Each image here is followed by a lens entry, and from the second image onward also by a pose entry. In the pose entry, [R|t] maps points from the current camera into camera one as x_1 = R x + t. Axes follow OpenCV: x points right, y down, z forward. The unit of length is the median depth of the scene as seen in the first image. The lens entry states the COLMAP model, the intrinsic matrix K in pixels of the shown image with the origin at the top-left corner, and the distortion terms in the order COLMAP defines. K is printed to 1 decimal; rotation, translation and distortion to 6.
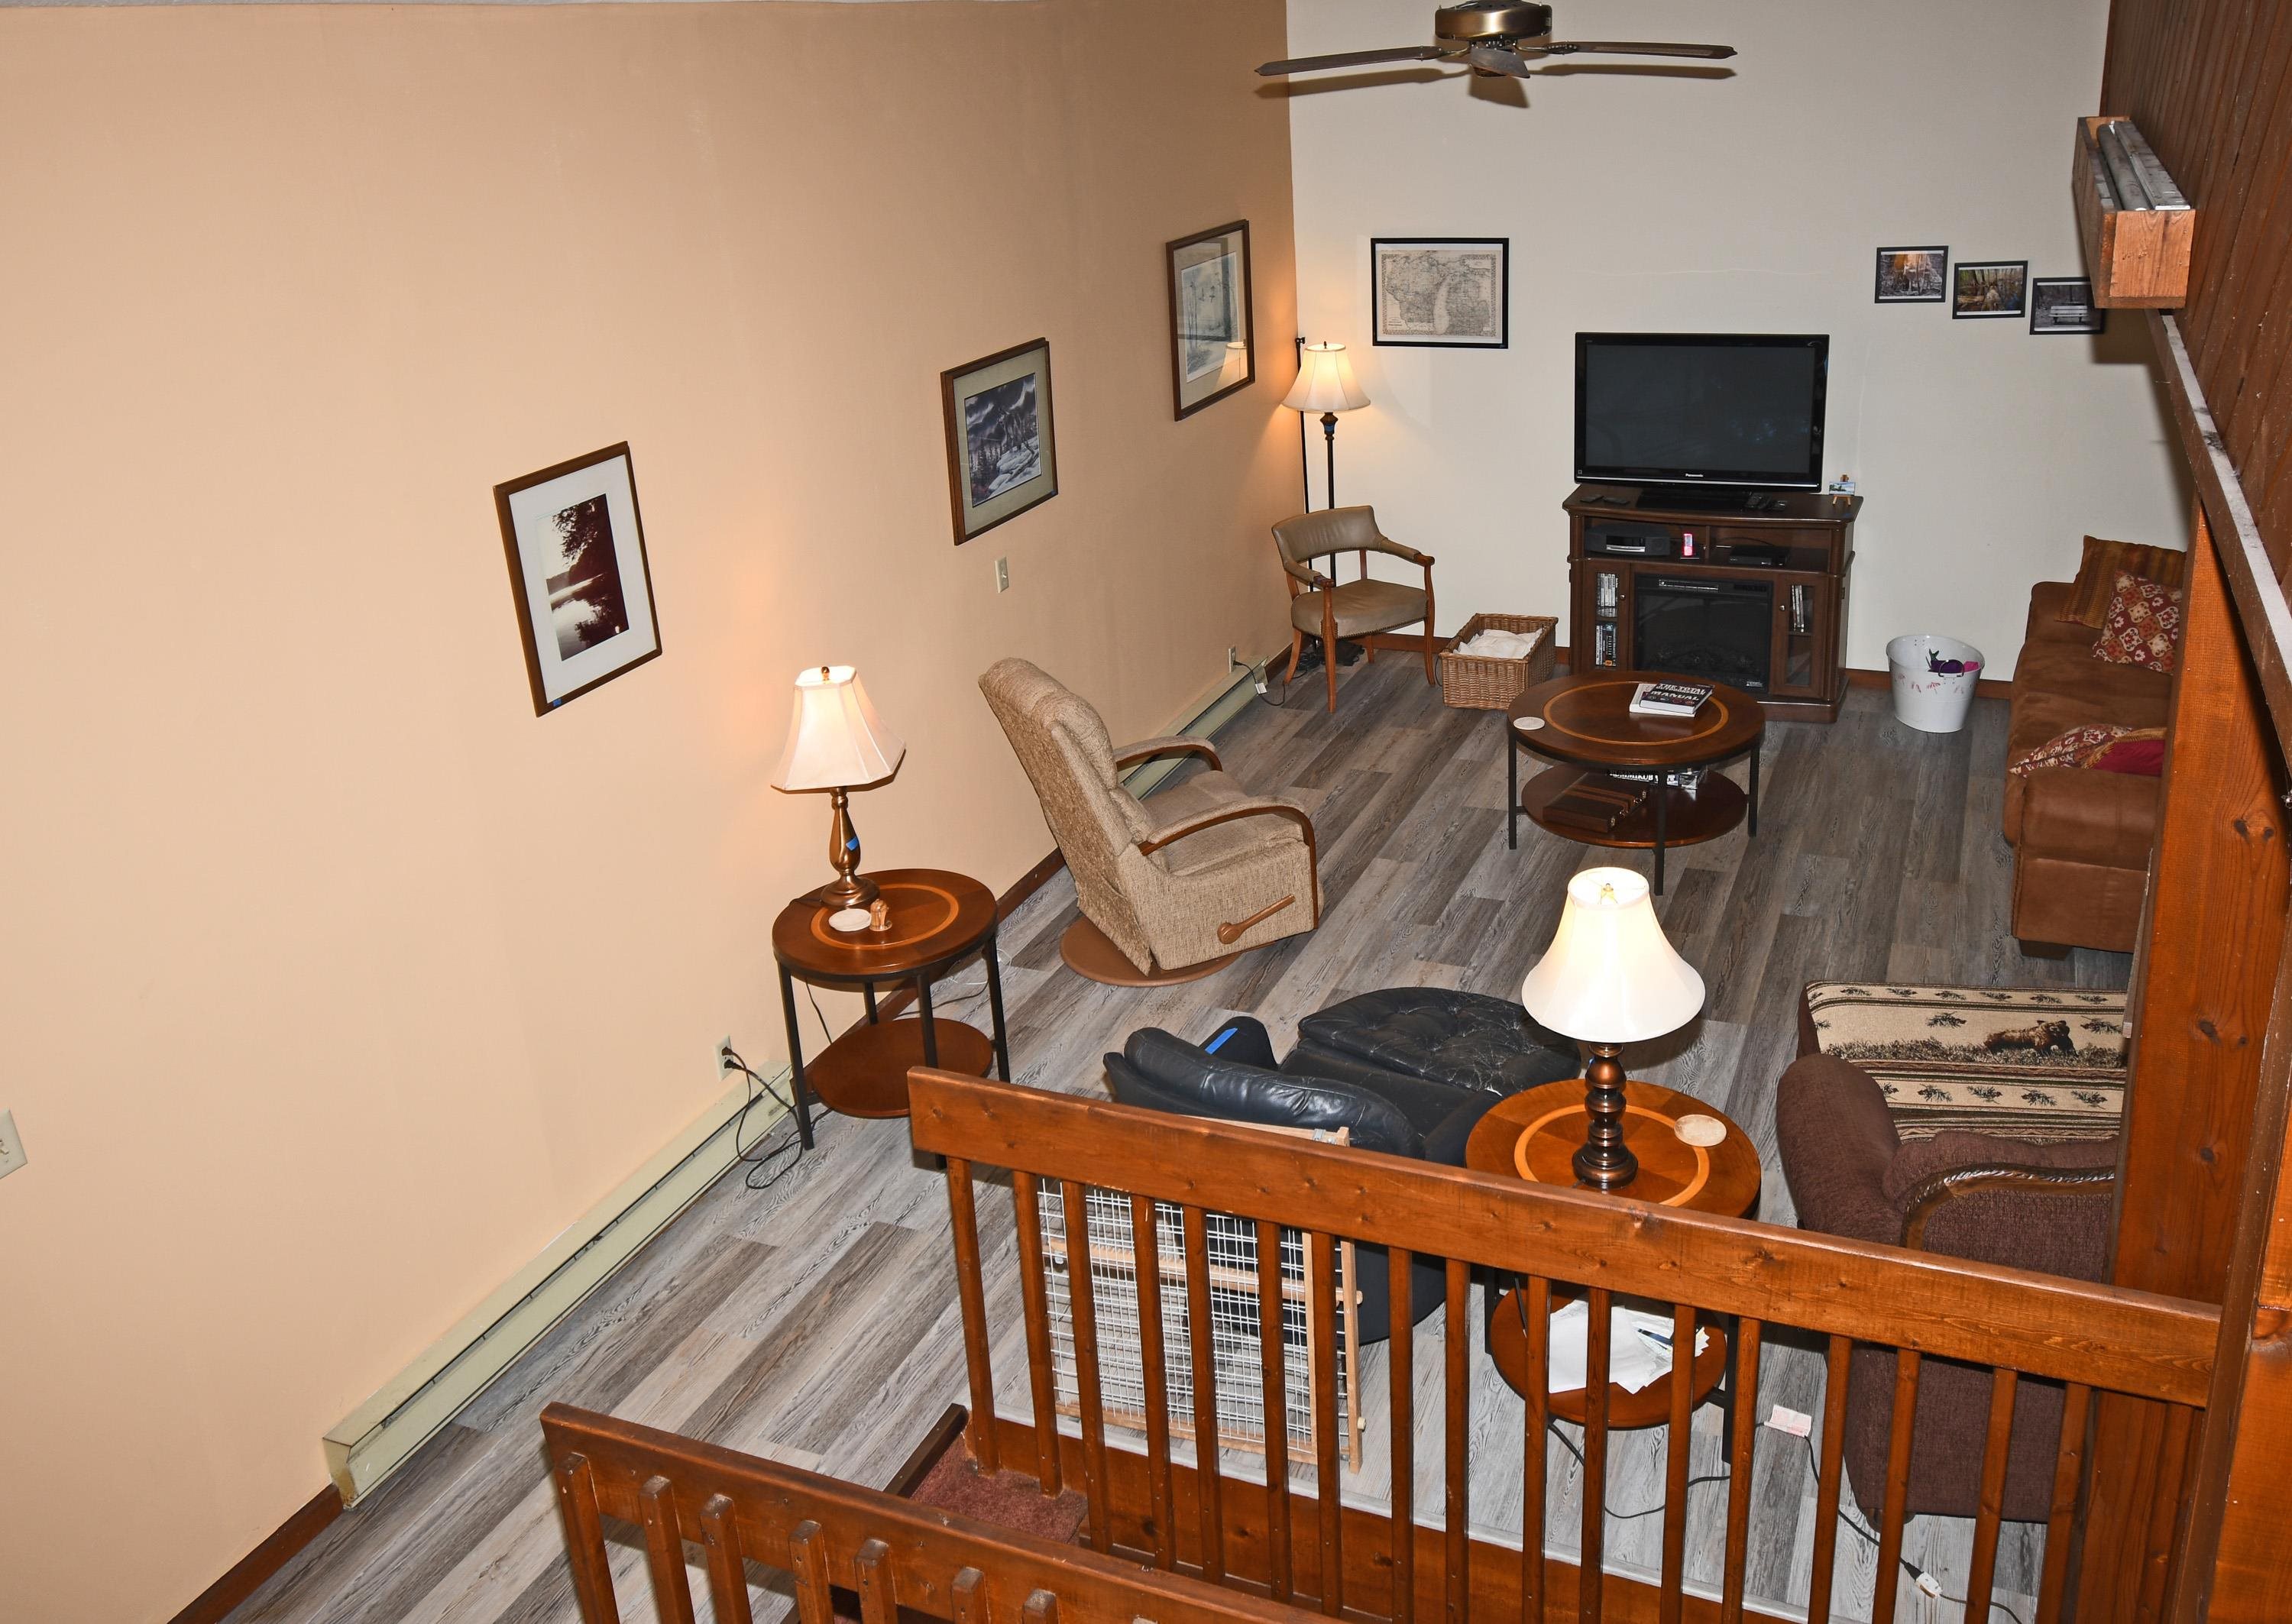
lens RADIAL K [[1884.5, 0, 1265.5], [0, 1884.5, 721.2], [0, 0, 1]] dist [-0.002445, -0.007907]
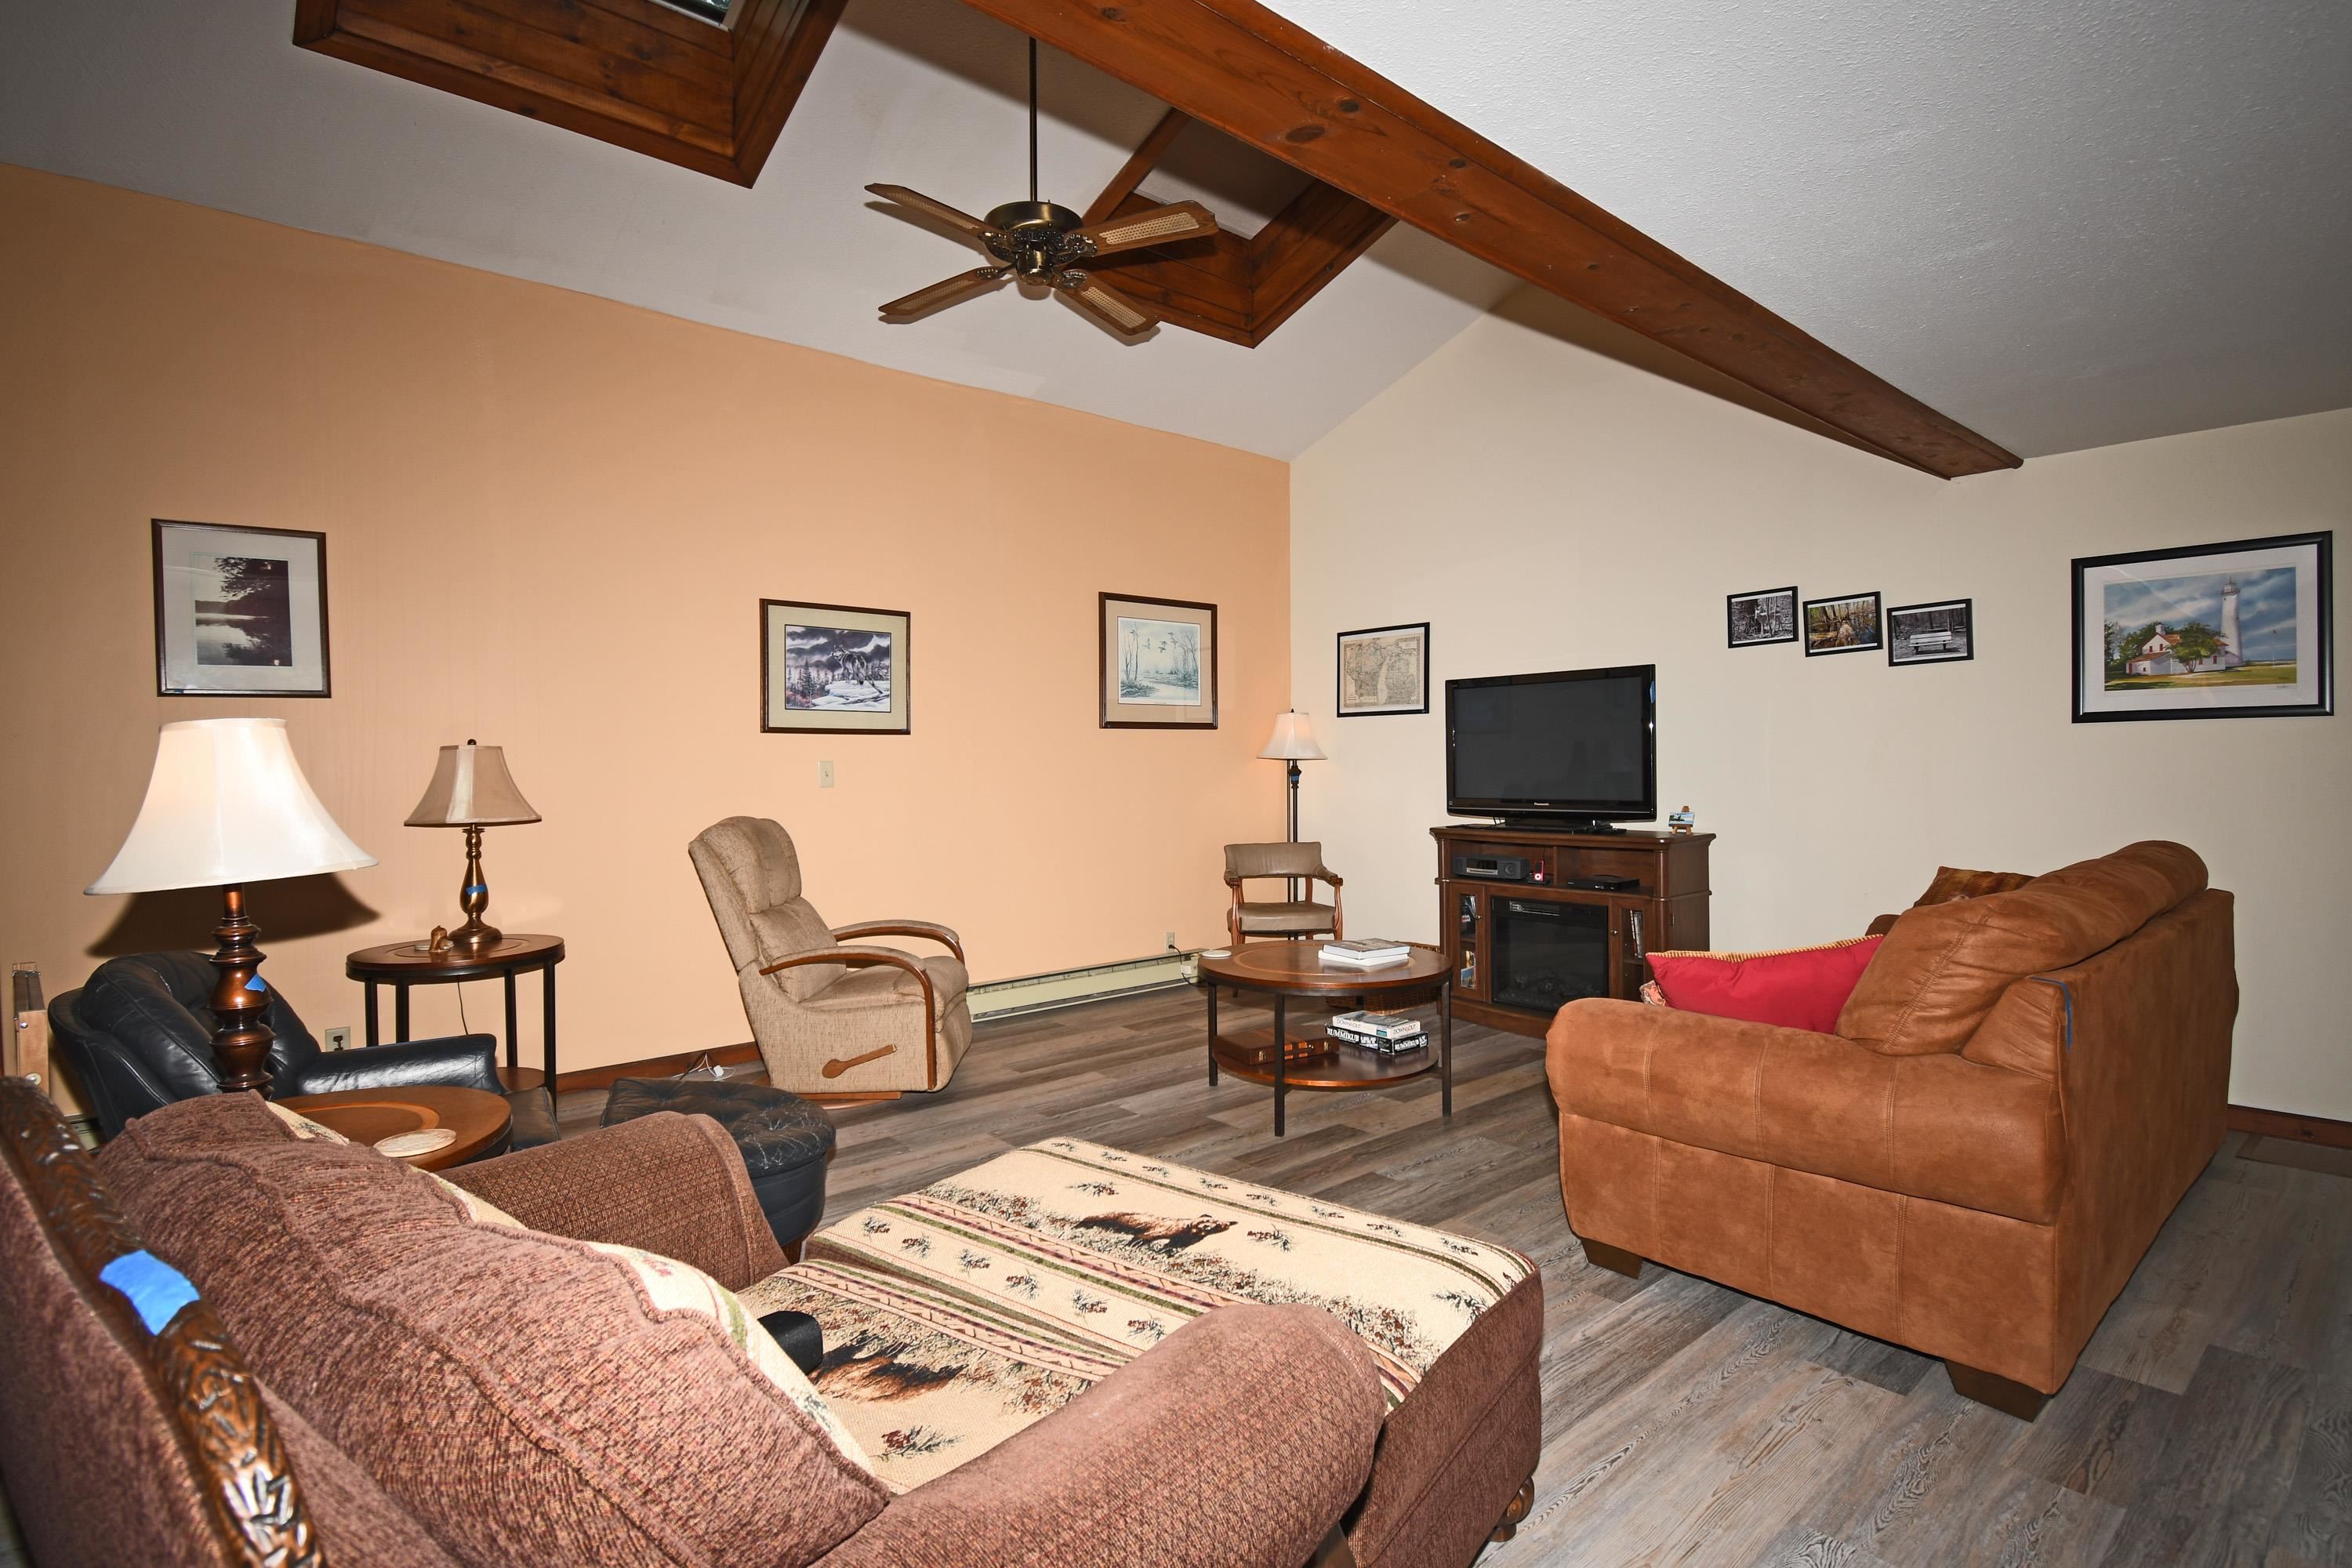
lens RADIAL K [[1153.7, 0, 1160.6], [0, 1153.7, 786.4], [0, 0, 1]] dist [0.003924, -0.013057]
pose [[0.881406, 0.047484, -0.469967, 0.360247], [-0.192987, 0.944308, -0.266530, 0.079244], [0.431138, 0.325619, 0.841482, 0.371647]]
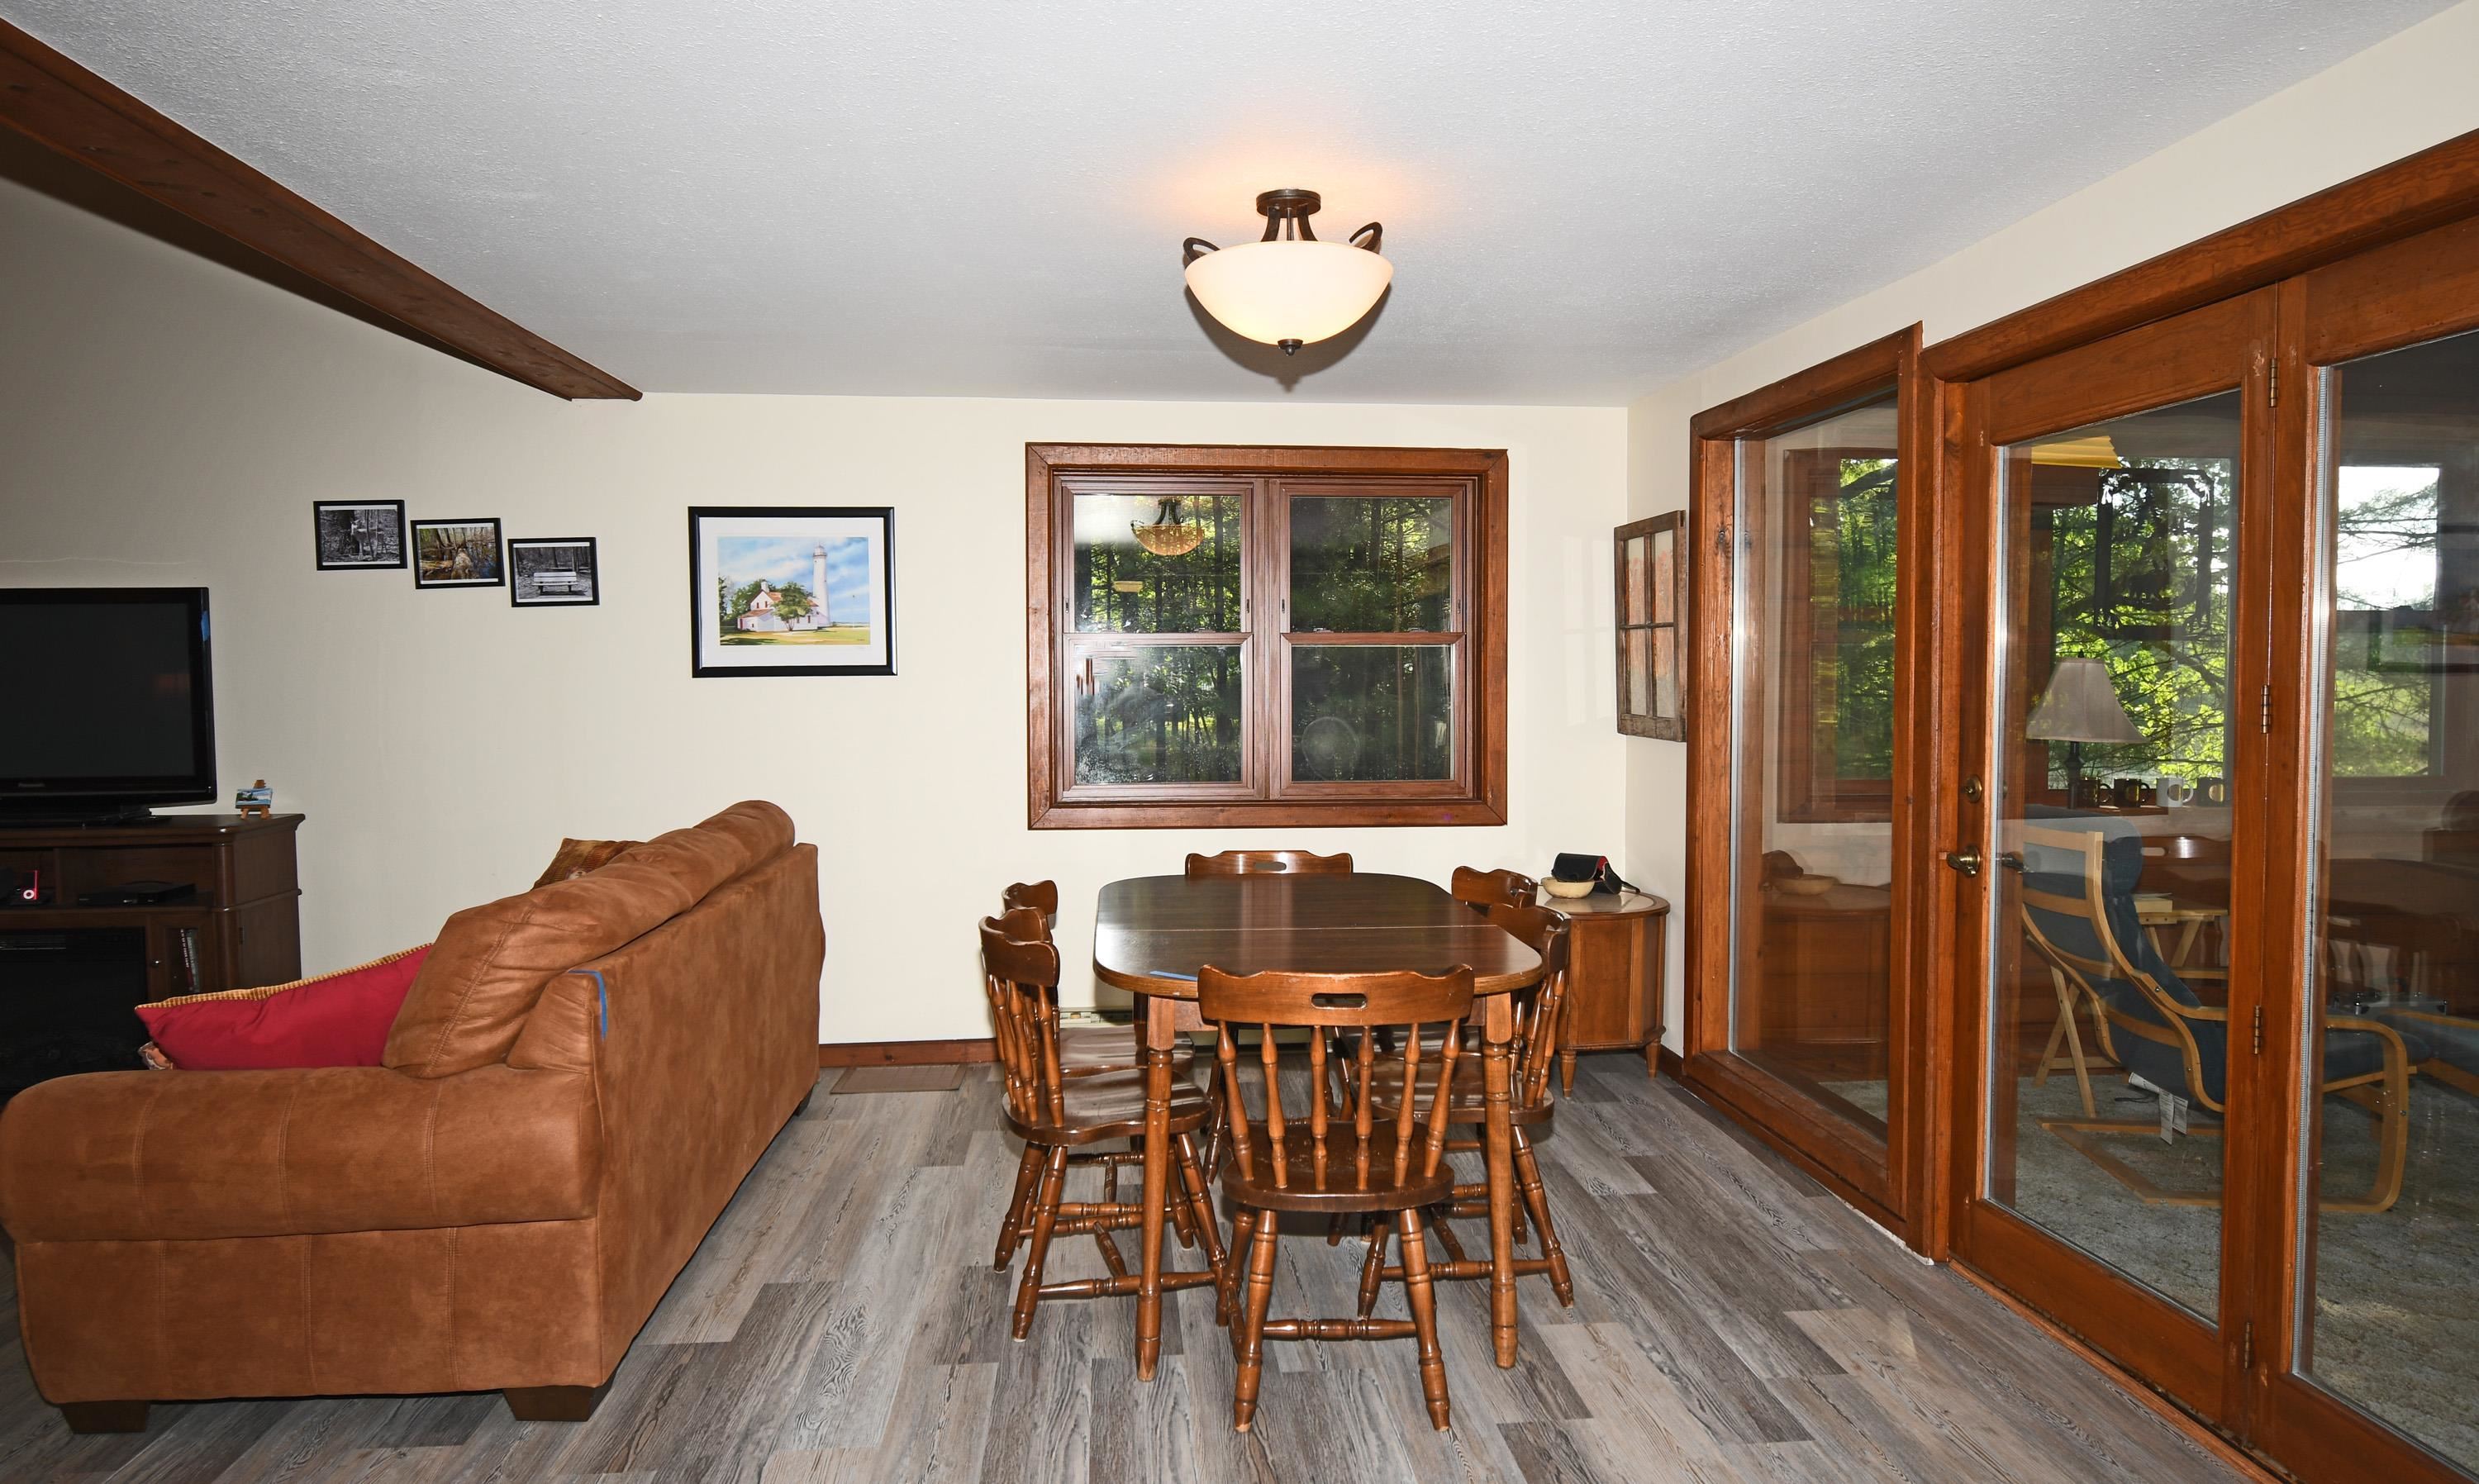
lens RADIAL K [[1545.1, 0, 1258.5], [0, 1545.1, 733.2], [0, 0, 1]] dist [0.024134, -0.024362]
pose [[0.893228, 0.022282, 0.449052, 0.396277], [0.122219, 0.949127, -0.290208, 0.081452], [-0.432674, 0.314105, 0.845063, 0.311181]]
